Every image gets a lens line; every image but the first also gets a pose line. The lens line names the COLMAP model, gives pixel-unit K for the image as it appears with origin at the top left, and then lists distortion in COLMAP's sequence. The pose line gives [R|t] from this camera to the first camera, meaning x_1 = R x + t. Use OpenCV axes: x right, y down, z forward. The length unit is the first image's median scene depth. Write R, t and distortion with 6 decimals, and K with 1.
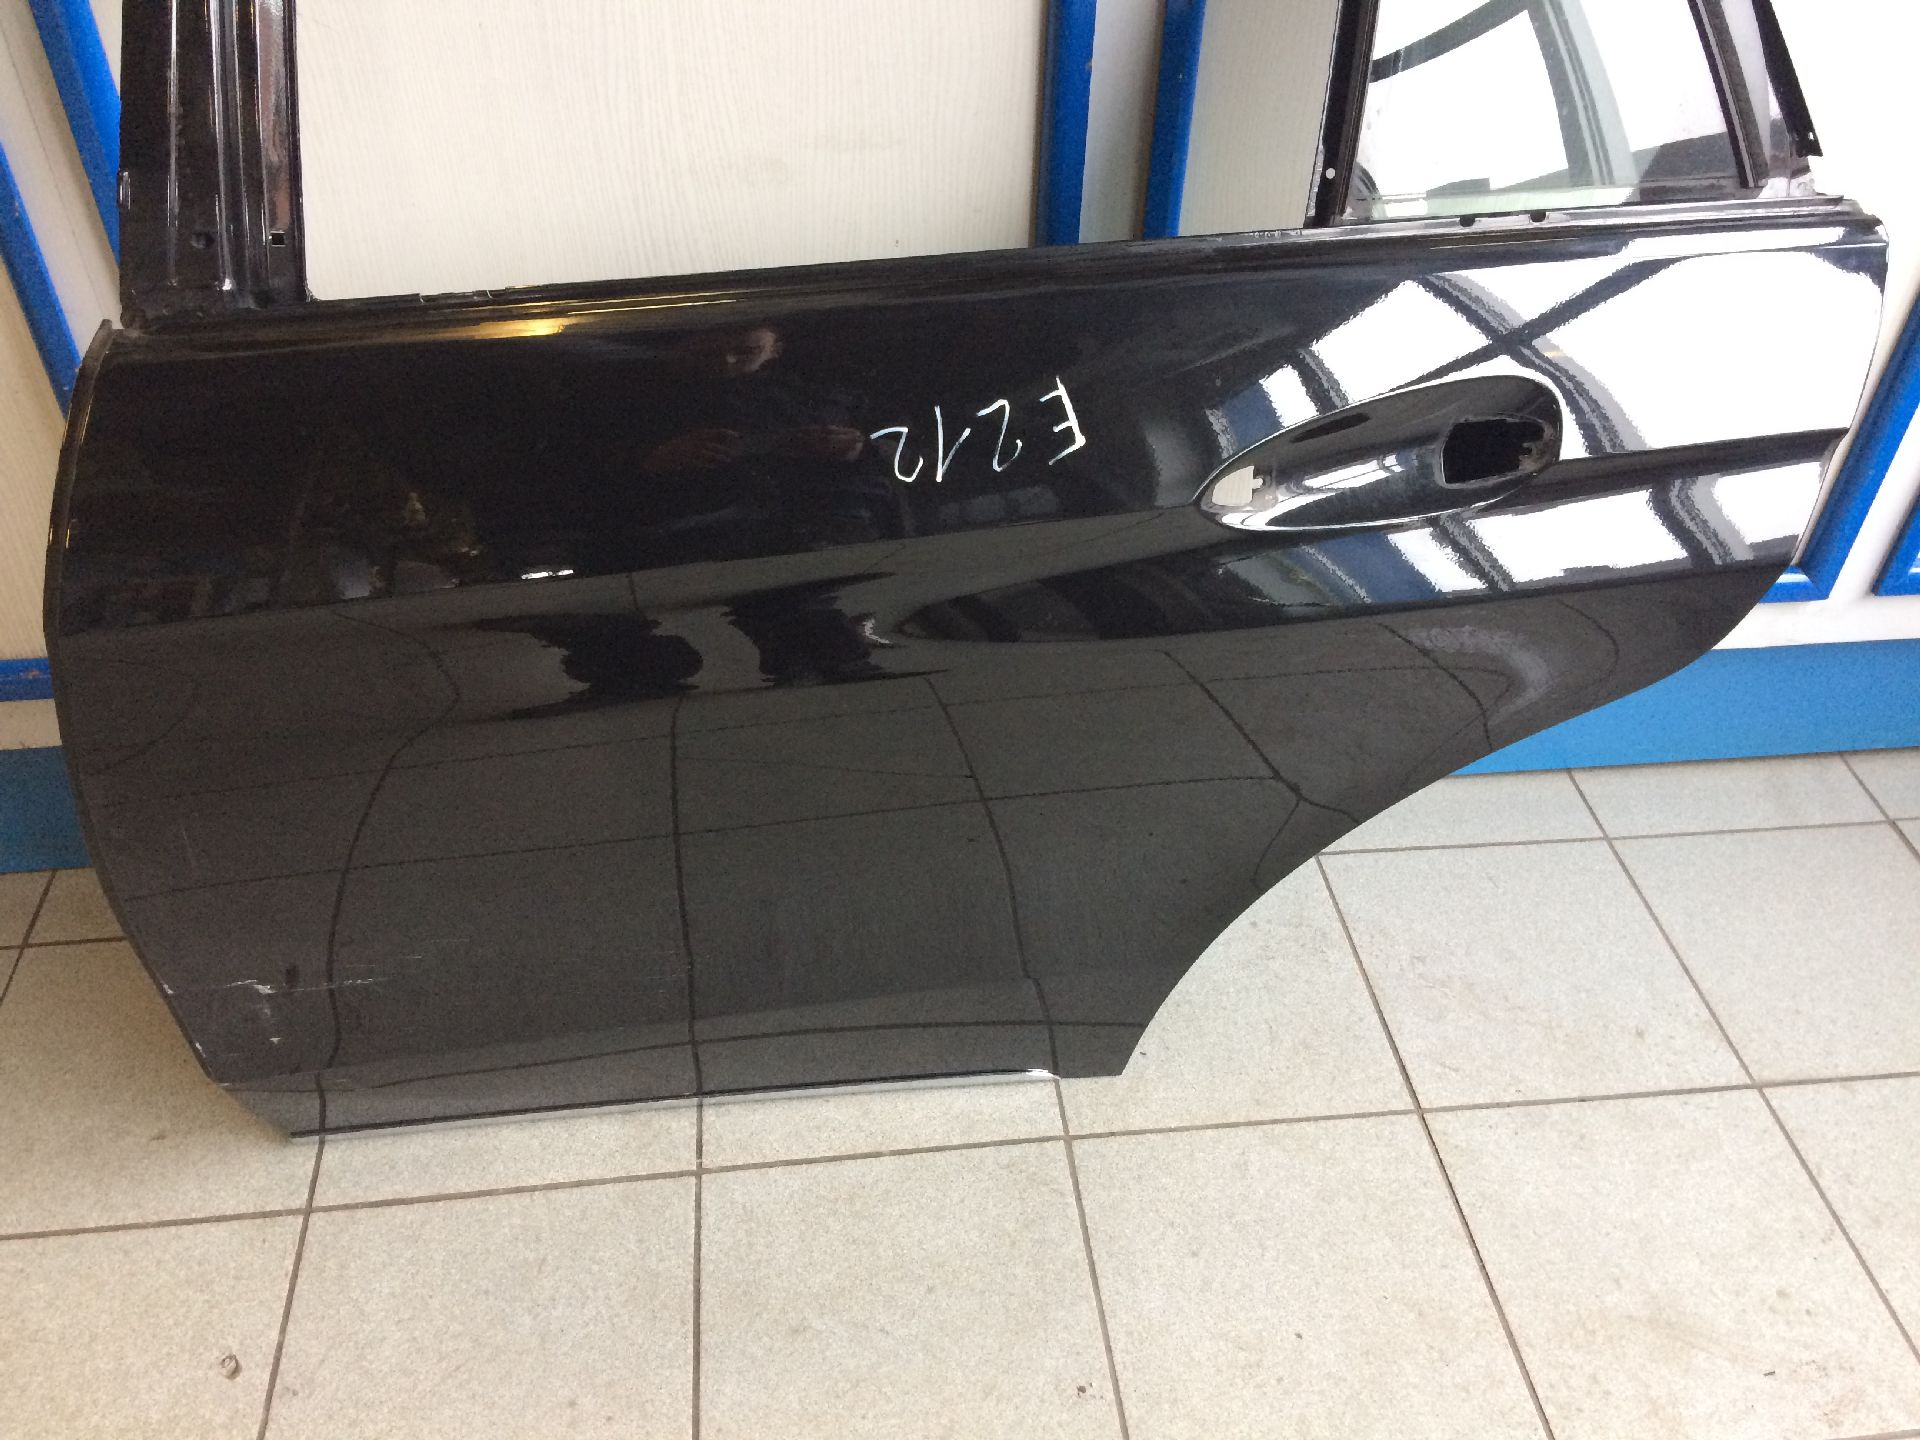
lens RADIAL K [[1618.5, 0, 960.0], [0, 1618.5, 720.0], [0, 0, 1]] dist [0.111874, -0.154468]
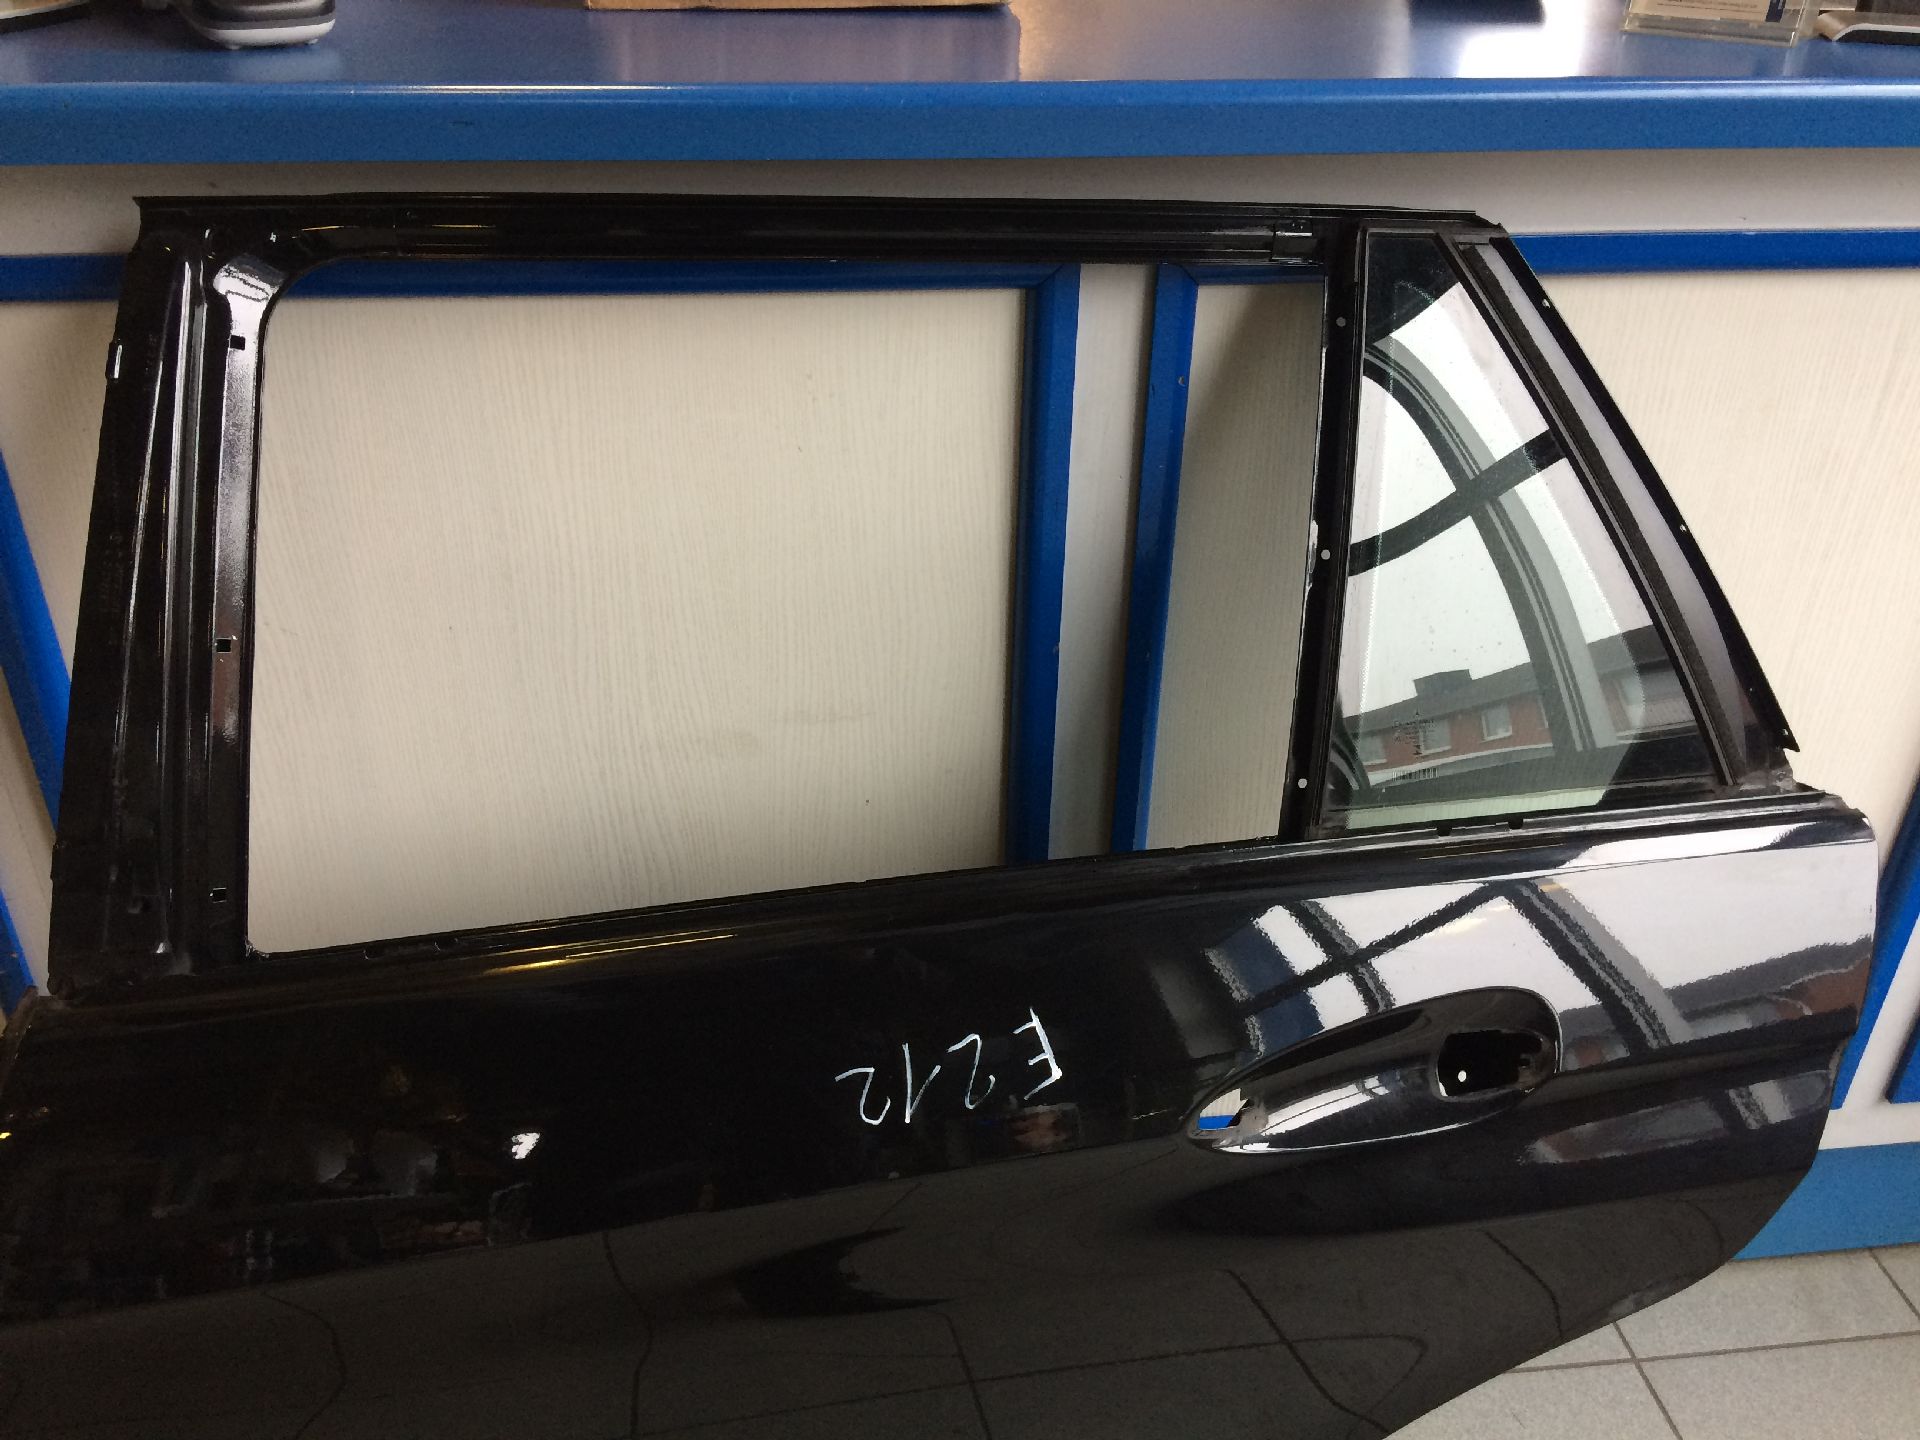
lens RADIAL K [[1627.0, 0, 960.0], [0, 1627.0, 720.0], [0, 0, 1]] dist [0.085517, -0.104620]
pose [[0.999912, -0.009593, 0.009192, 0.007814], [0.011055, 0.984482, -0.175135, -0.150272], [-0.007370, 0.175221, 0.984502, 0.019499]]
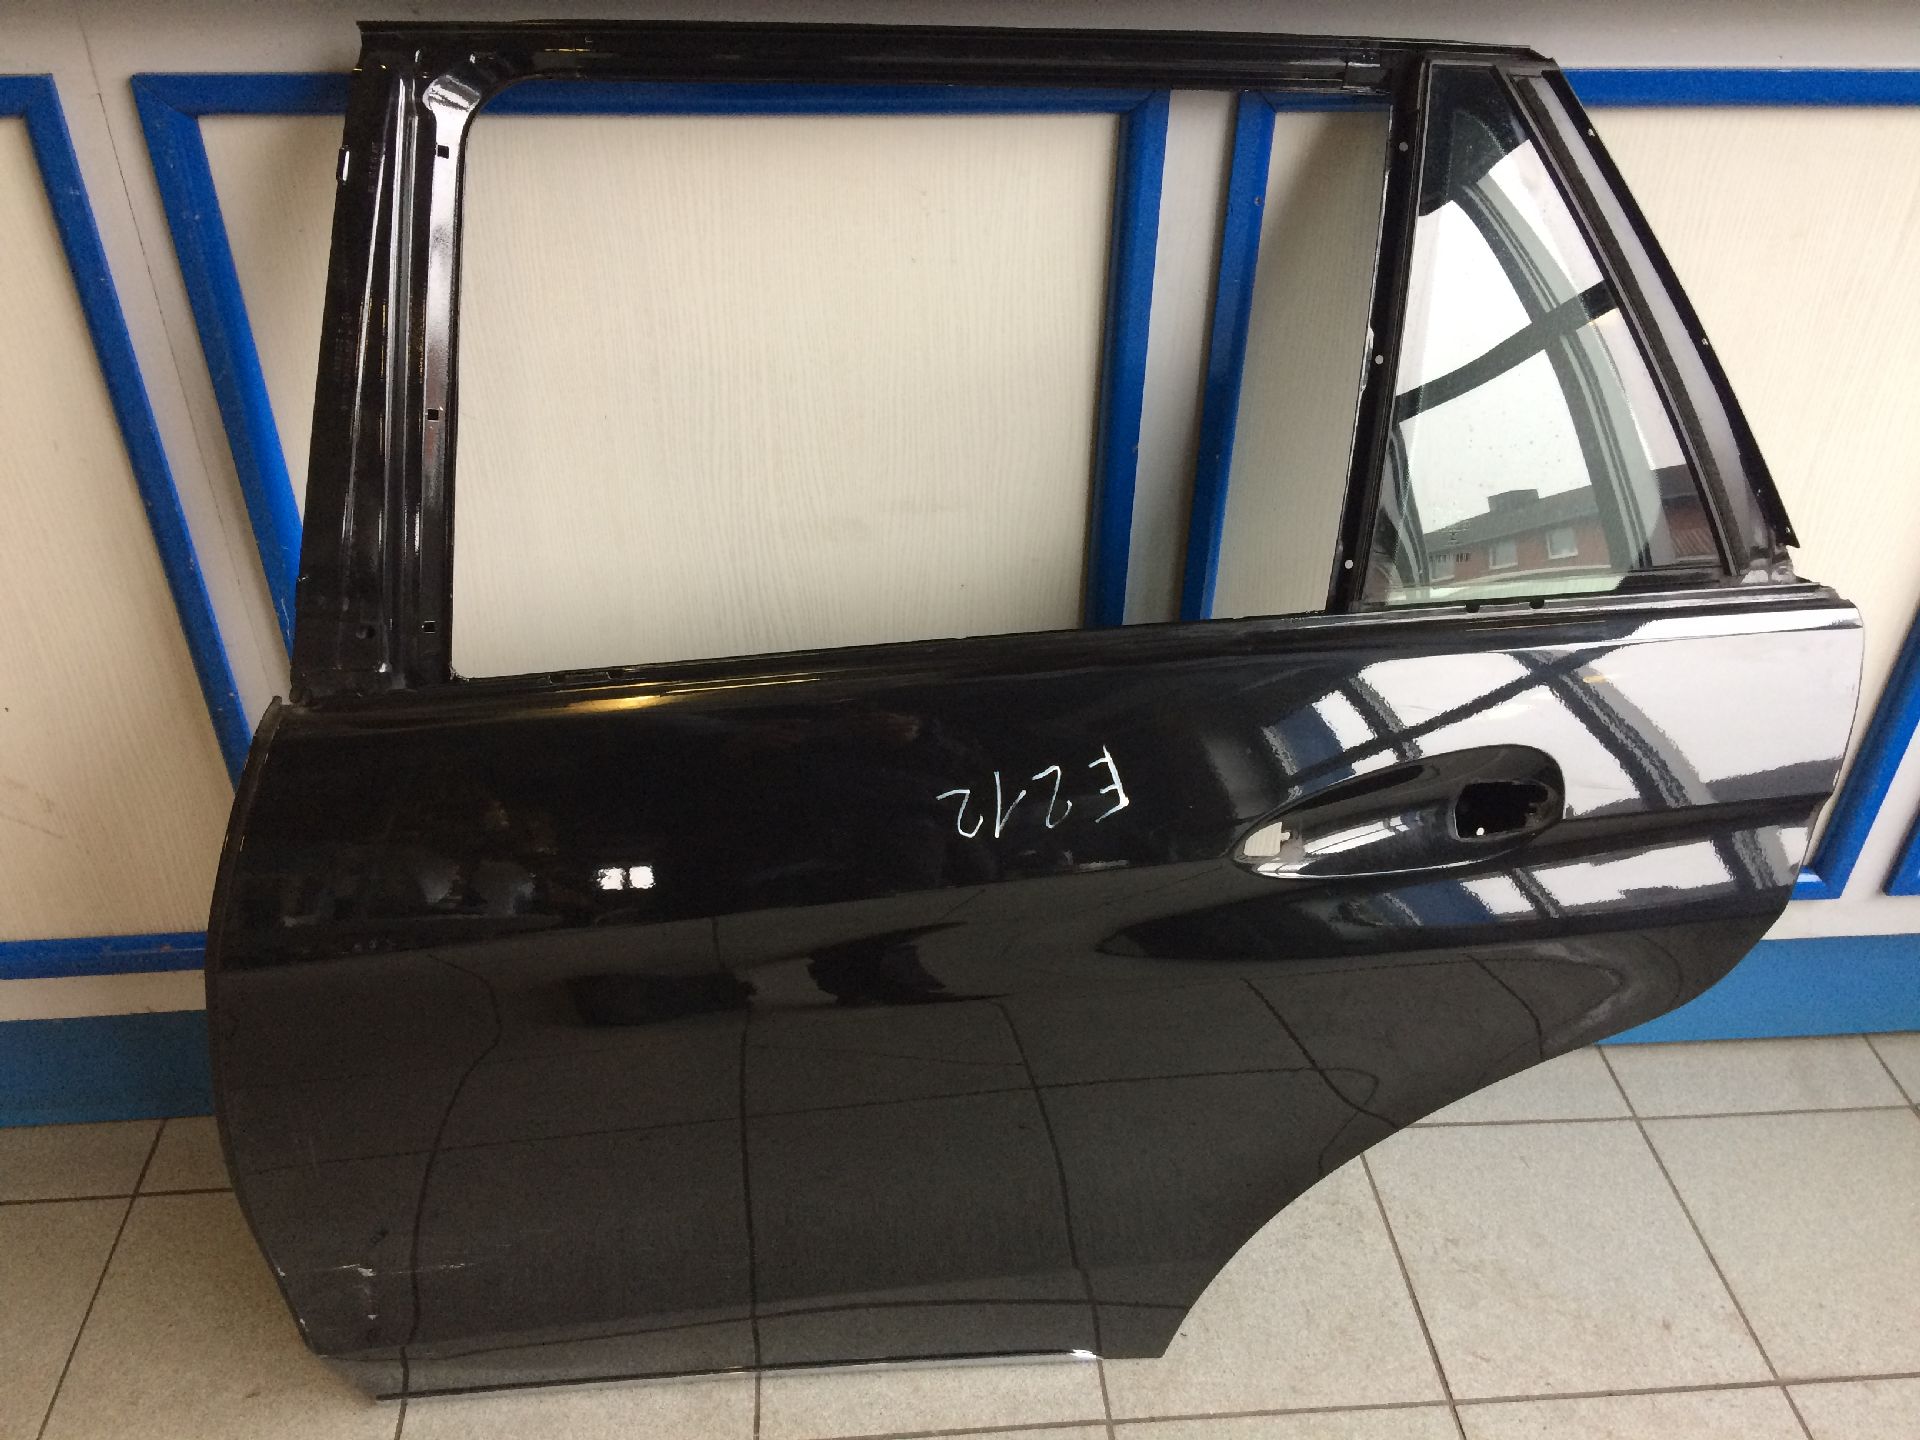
lens RADIAL K [[1627.0, 0, 960.0], [0, 1627.0, 720.0], [0, 0, 1]] dist [0.085517, -0.104620]
pose [[0.999318, 0.016654, -0.032953, -0.002011], [-0.019668, 0.995440, -0.093338, -0.087248], [0.031248, 0.093922, 0.995089, -0.087140]]
